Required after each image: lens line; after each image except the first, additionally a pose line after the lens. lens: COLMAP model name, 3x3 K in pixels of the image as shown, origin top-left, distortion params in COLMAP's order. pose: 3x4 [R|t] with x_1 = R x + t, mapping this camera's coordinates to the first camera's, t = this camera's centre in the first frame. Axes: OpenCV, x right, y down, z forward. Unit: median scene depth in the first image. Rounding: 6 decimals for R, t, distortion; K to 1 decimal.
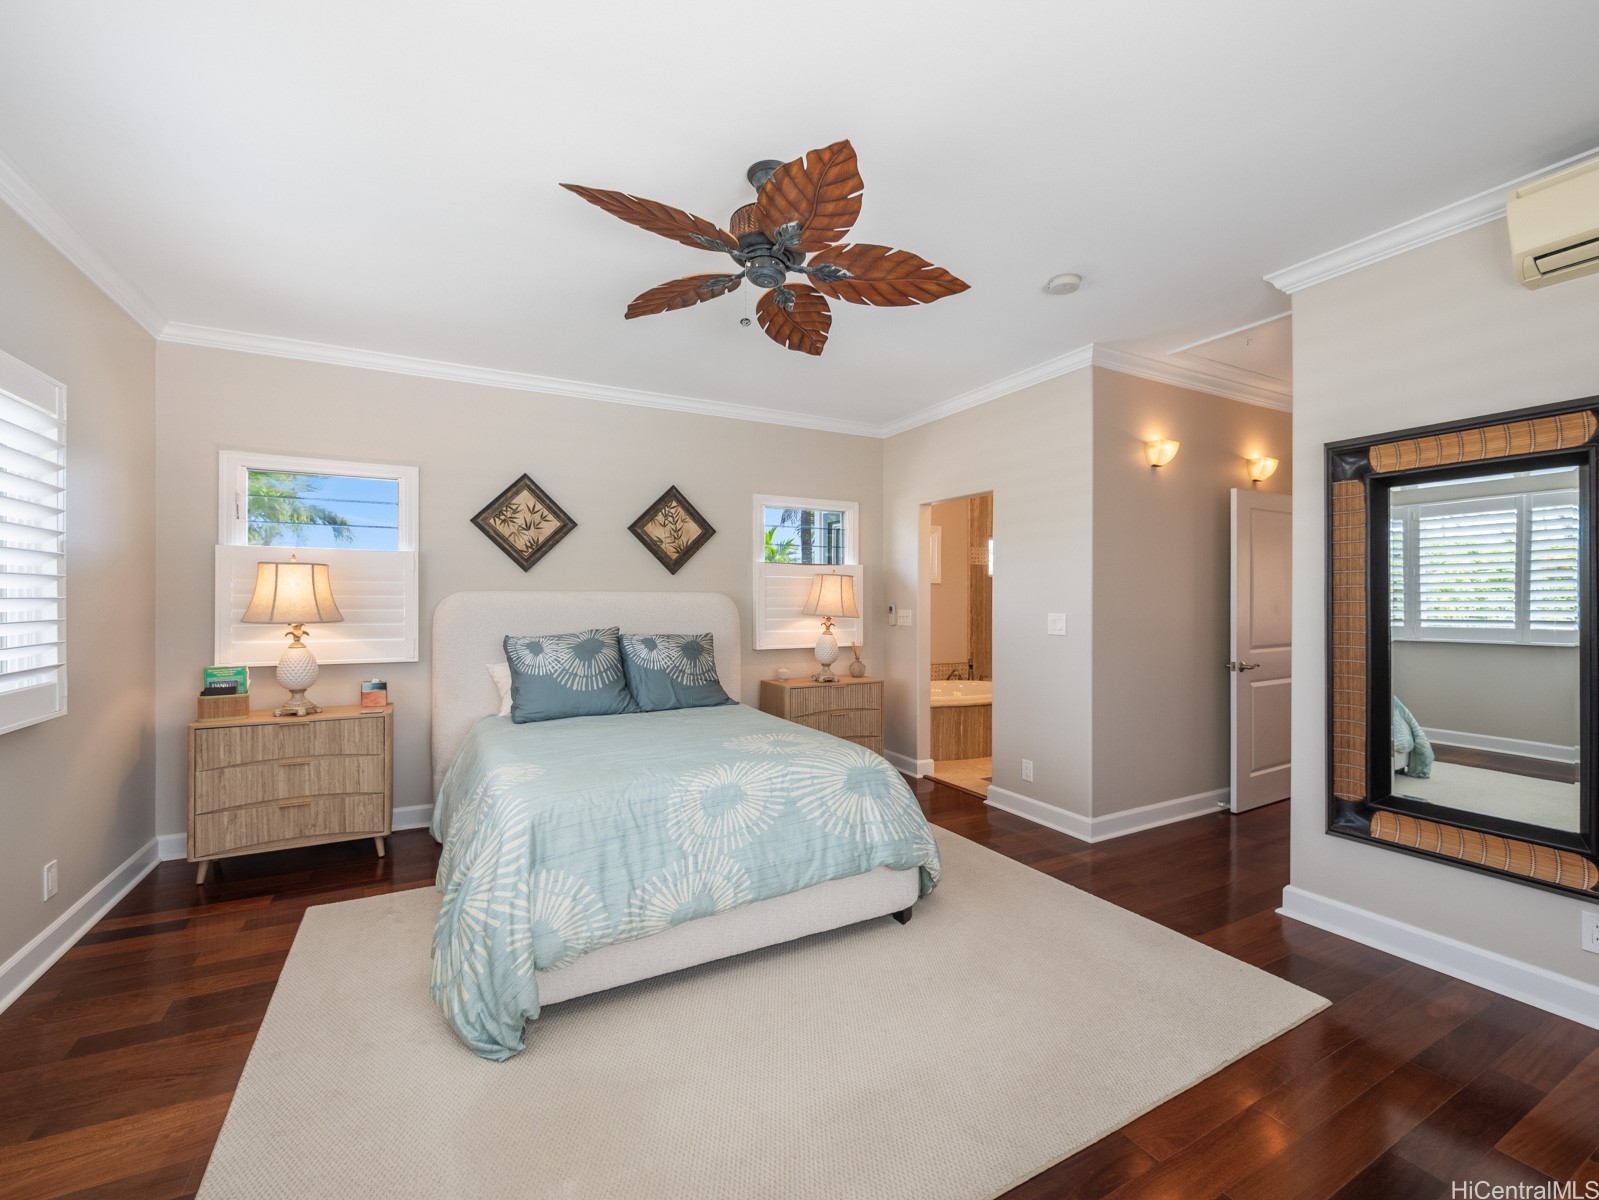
lens RADIAL K [[672.2, 0, 798.2], [0, 672.2, 601.6], [0, 0, 1]] dist [0.000682, 0.000009]
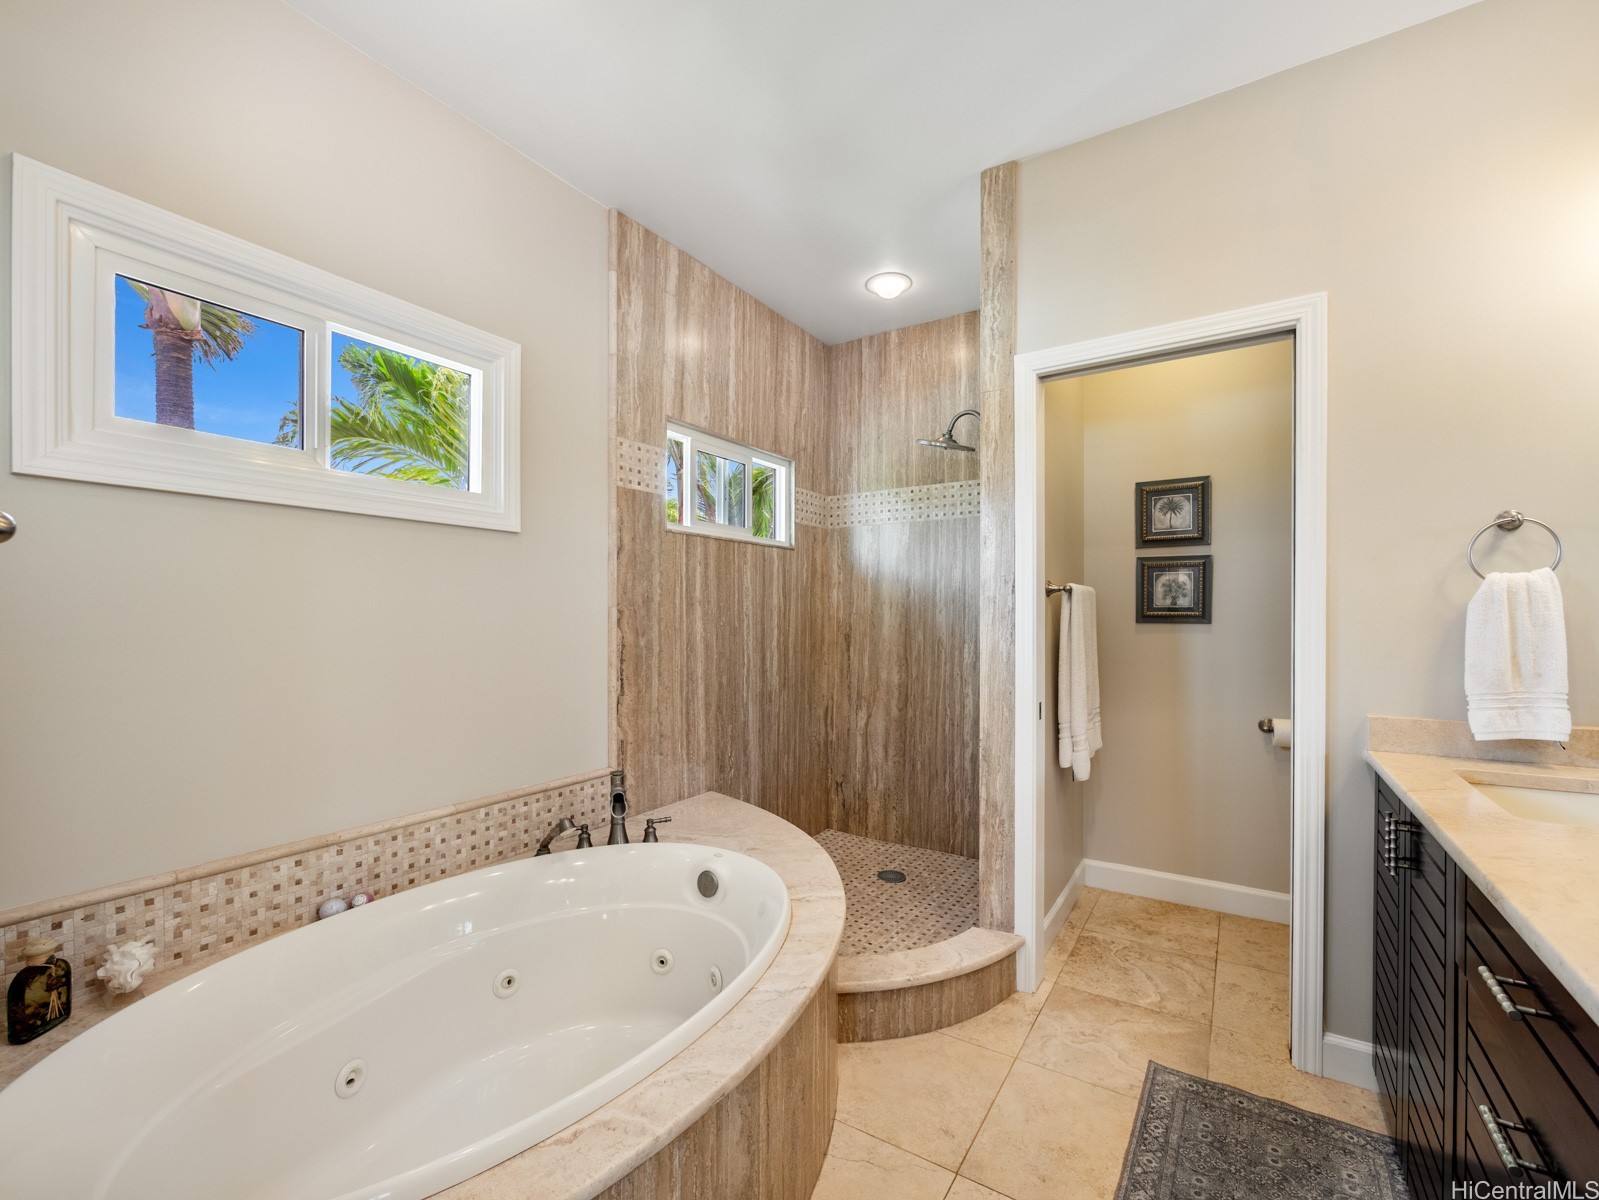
lens RADIAL K [[672.2, 0, 801.6], [0, 672.2, 609.2], [0, 0, 1]] dist [0.000682, 0.000009]
pose [[0.877948, -0.002937, 0.478748, 0.175326], [0.002647, 0.999996, 0.001281, 0.005830], [-0.478749, 0.000142, 0.877952, 0.657318]]
